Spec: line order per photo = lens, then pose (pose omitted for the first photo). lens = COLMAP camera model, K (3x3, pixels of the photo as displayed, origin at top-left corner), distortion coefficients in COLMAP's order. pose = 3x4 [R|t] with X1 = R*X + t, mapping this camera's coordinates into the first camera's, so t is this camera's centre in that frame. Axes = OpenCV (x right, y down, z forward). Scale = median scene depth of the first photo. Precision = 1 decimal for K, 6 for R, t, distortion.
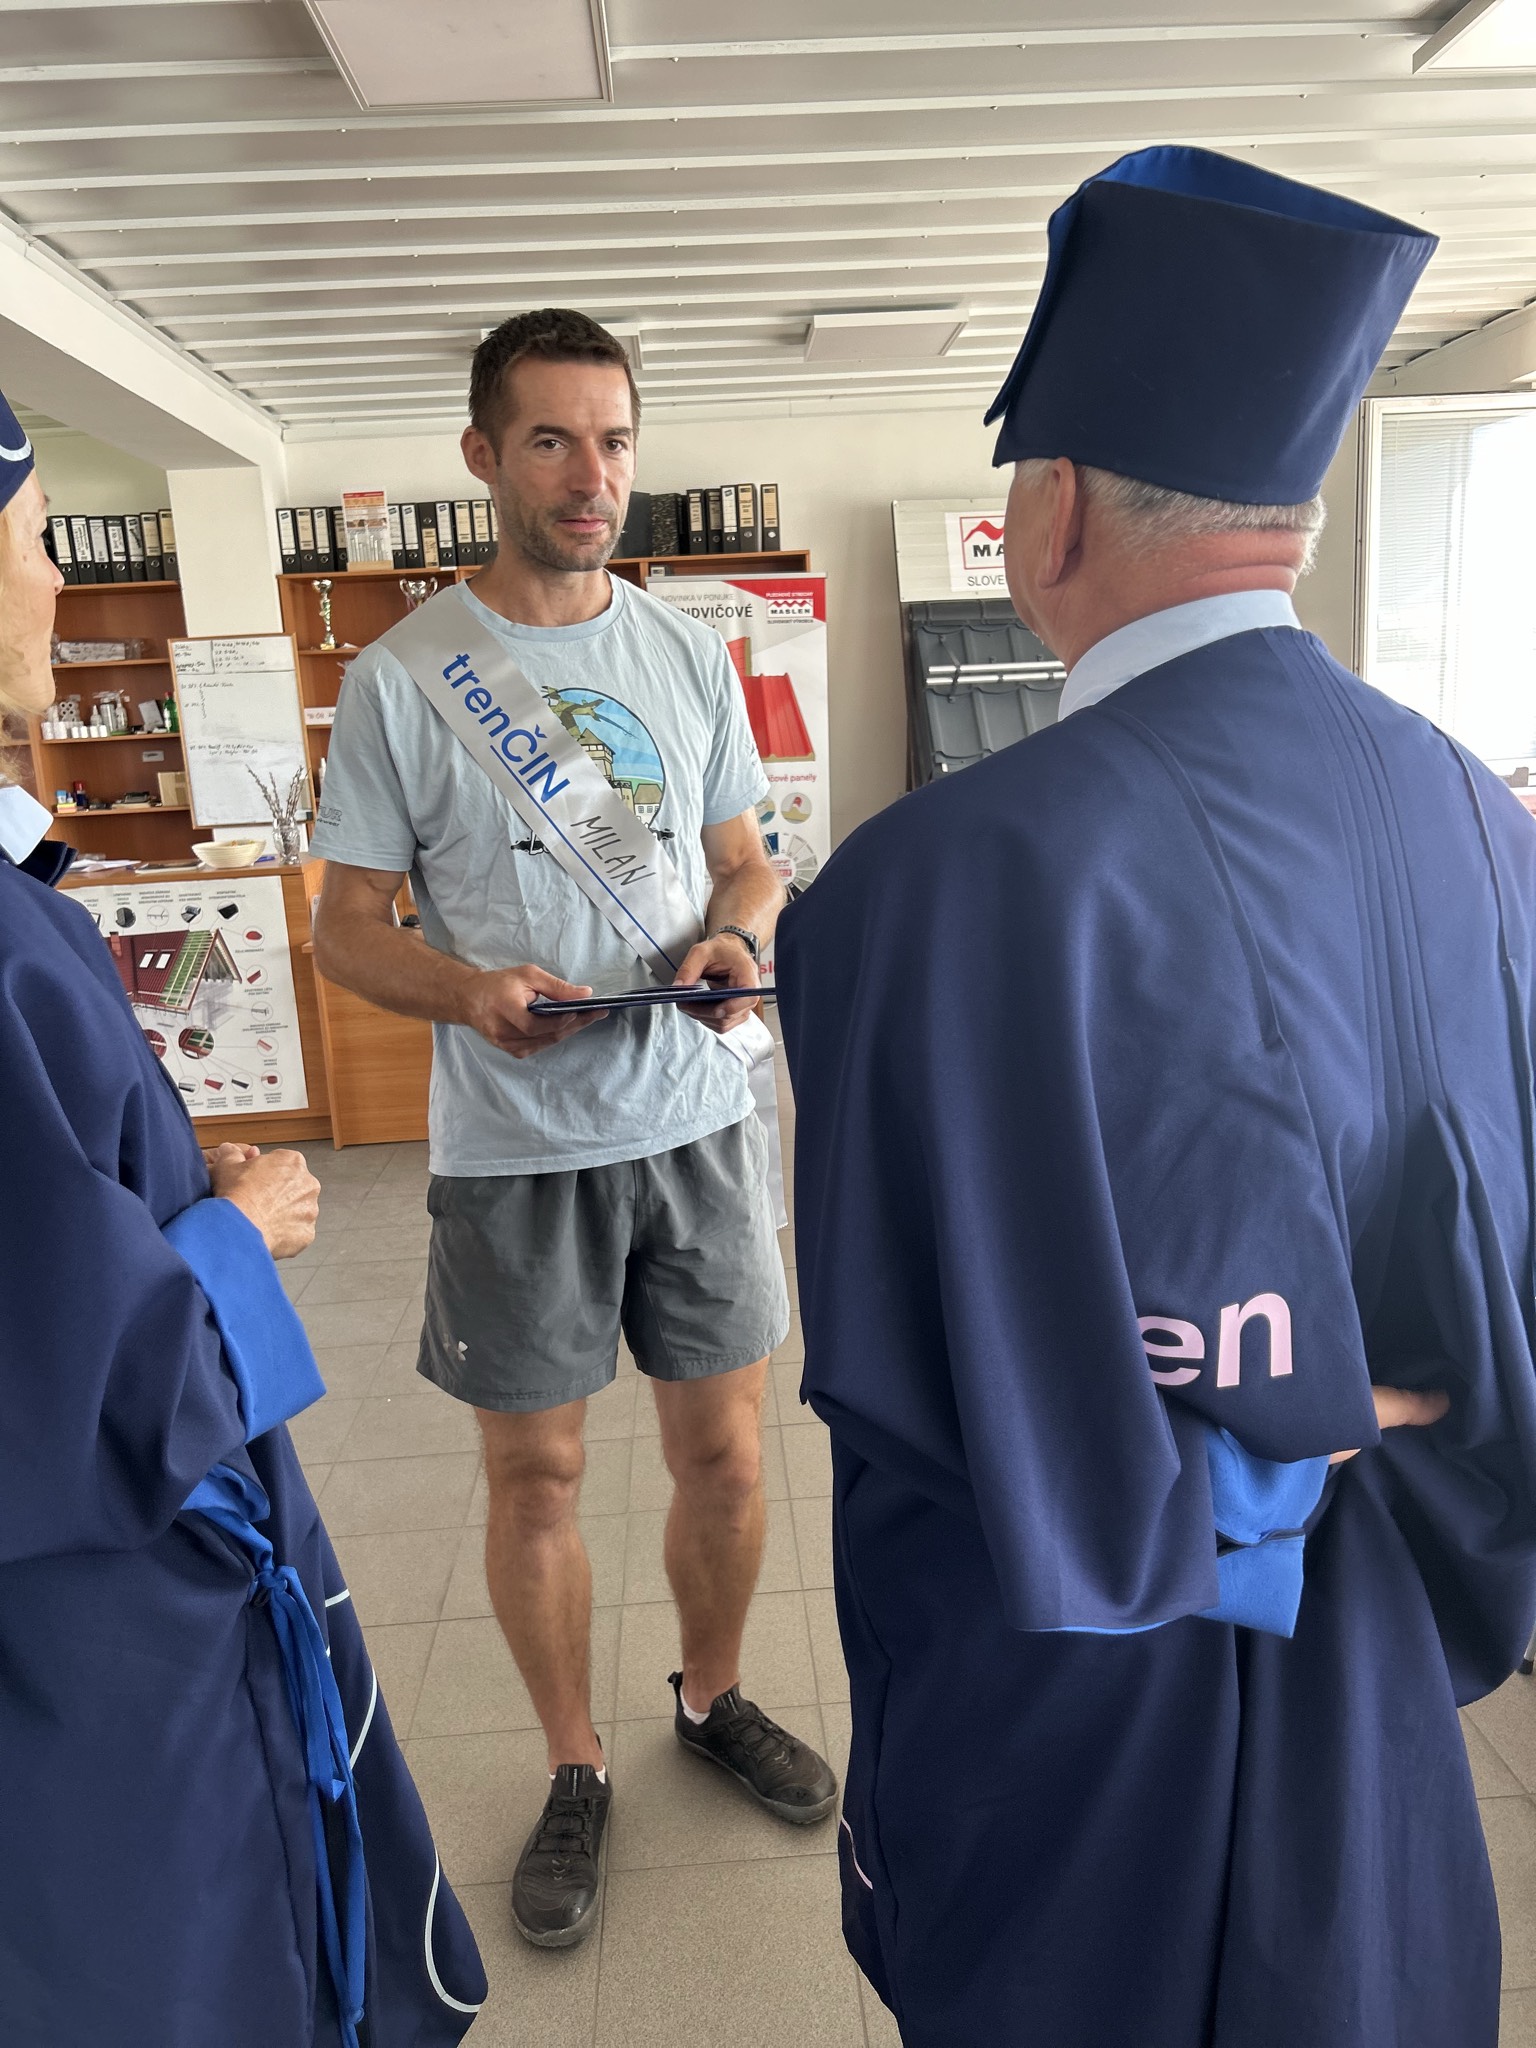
lens RADIAL K [[1550.4, 0, 777.8], [0, 1550.4, 1053.3], [0, 0, 1]] dist [0.030238, -0.036317]
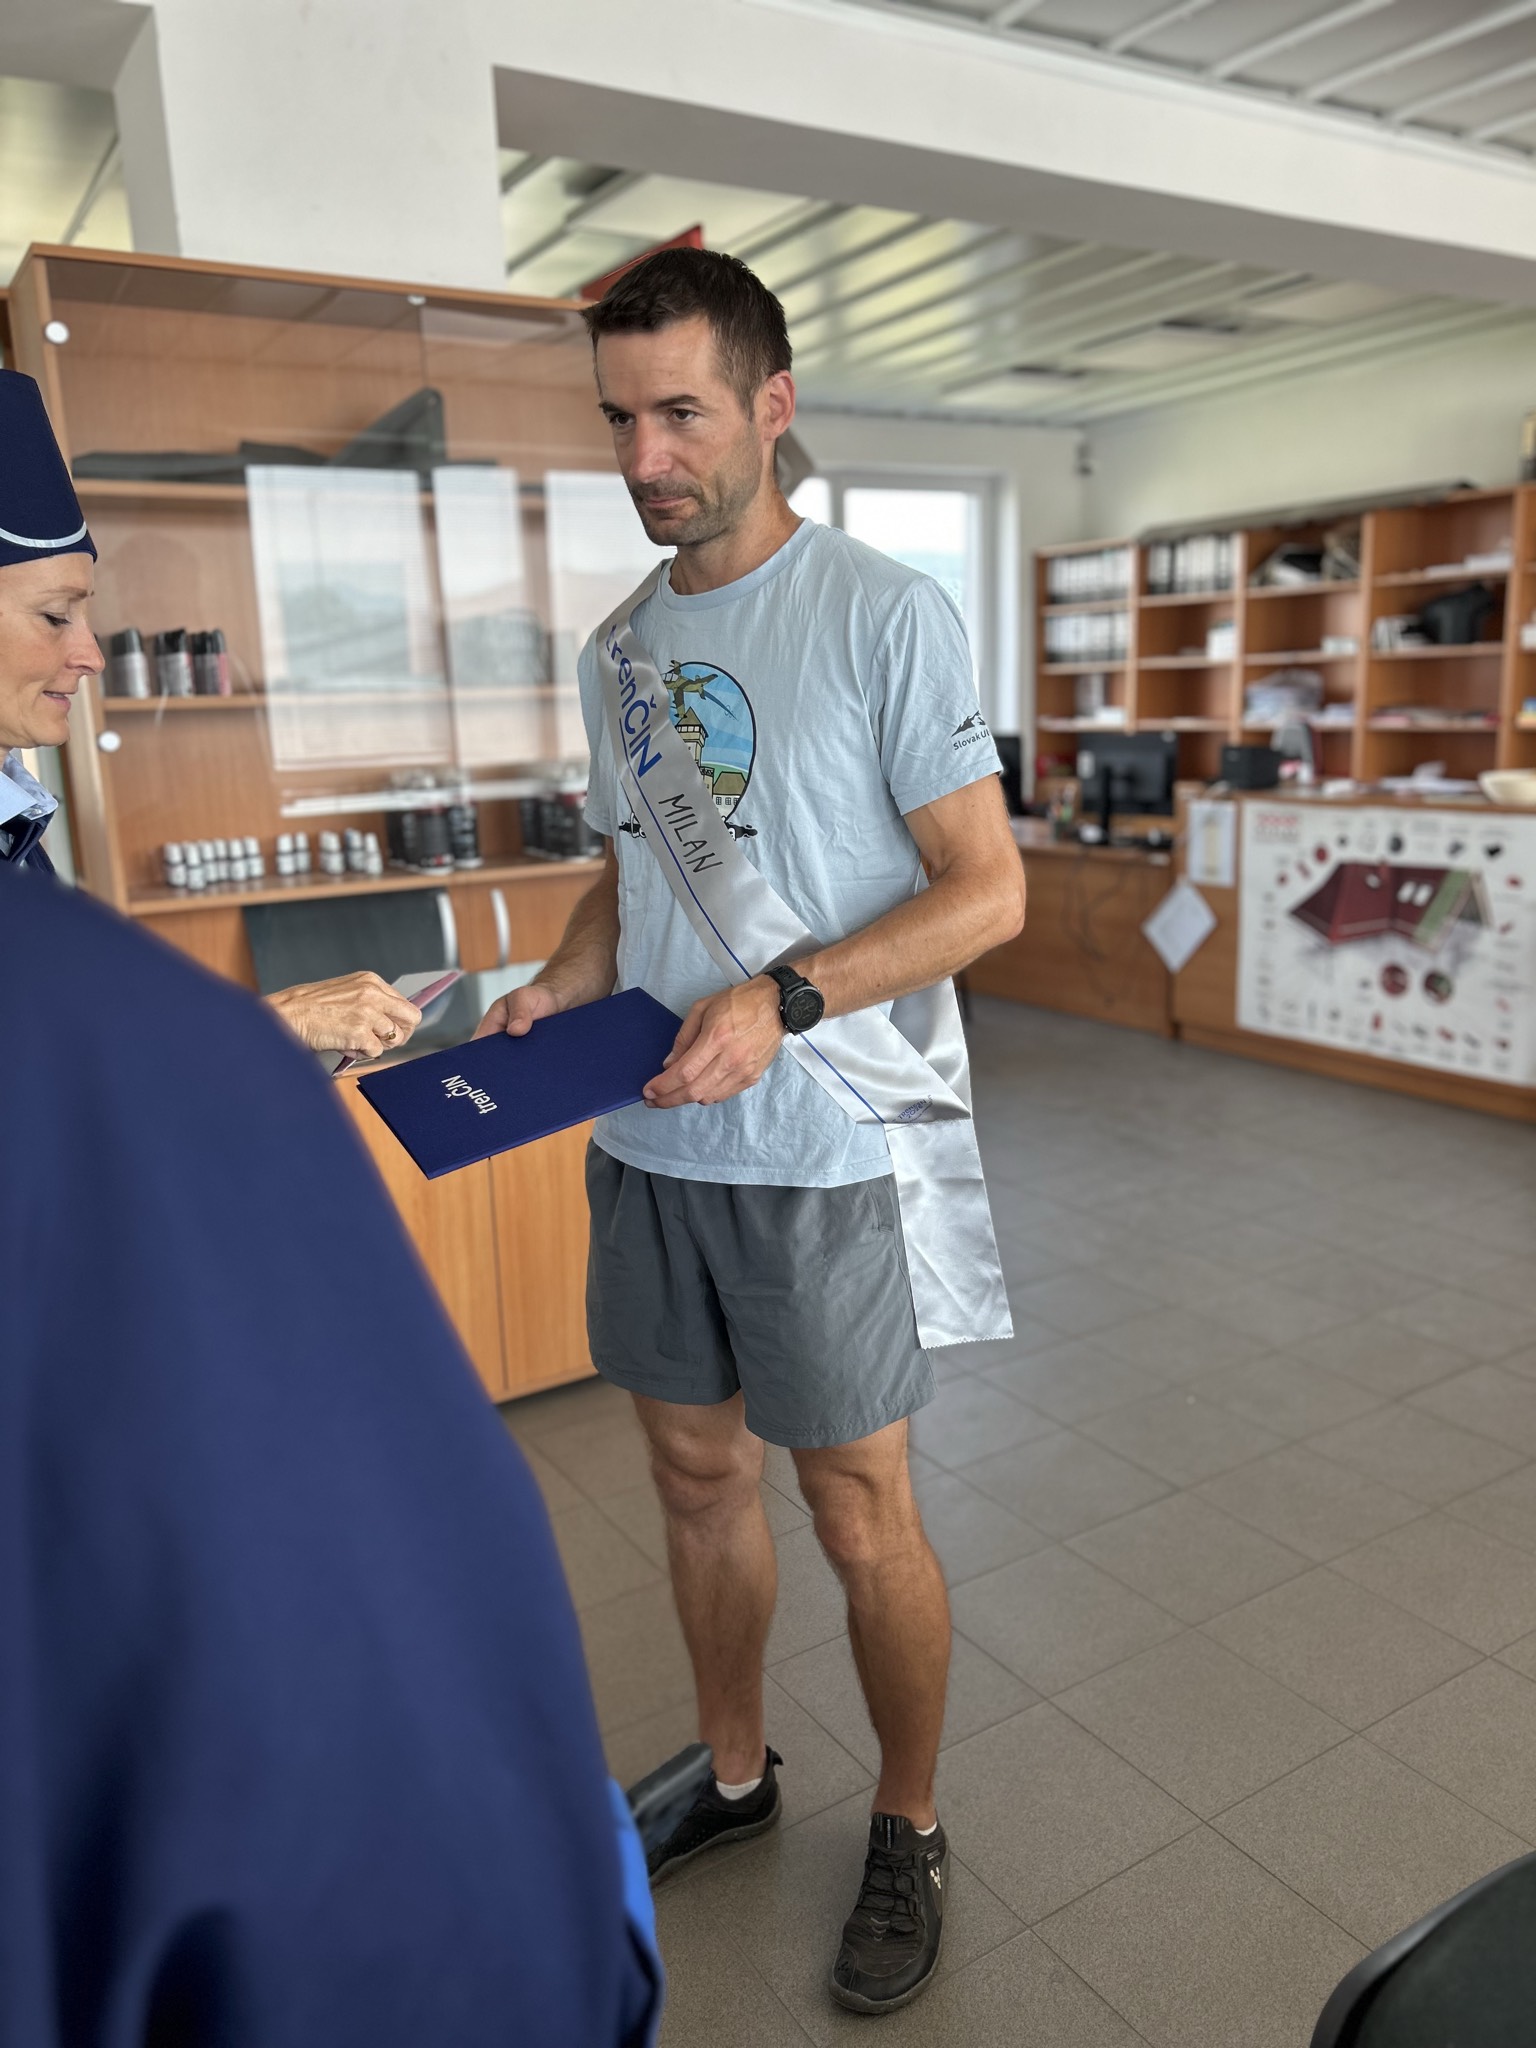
lens RADIAL K [[1550.4, 0, 760.5], [0, 1550.4, 1042.6], [0, 0, 1]] dist [0.030238, -0.036317]
pose [[0.472994, 0.232666, -0.849790, 0.165848], [-0.178666, 0.969792, 0.166076, -0.040630], [0.862760, 0.073276, 0.500275, 0.136153]]
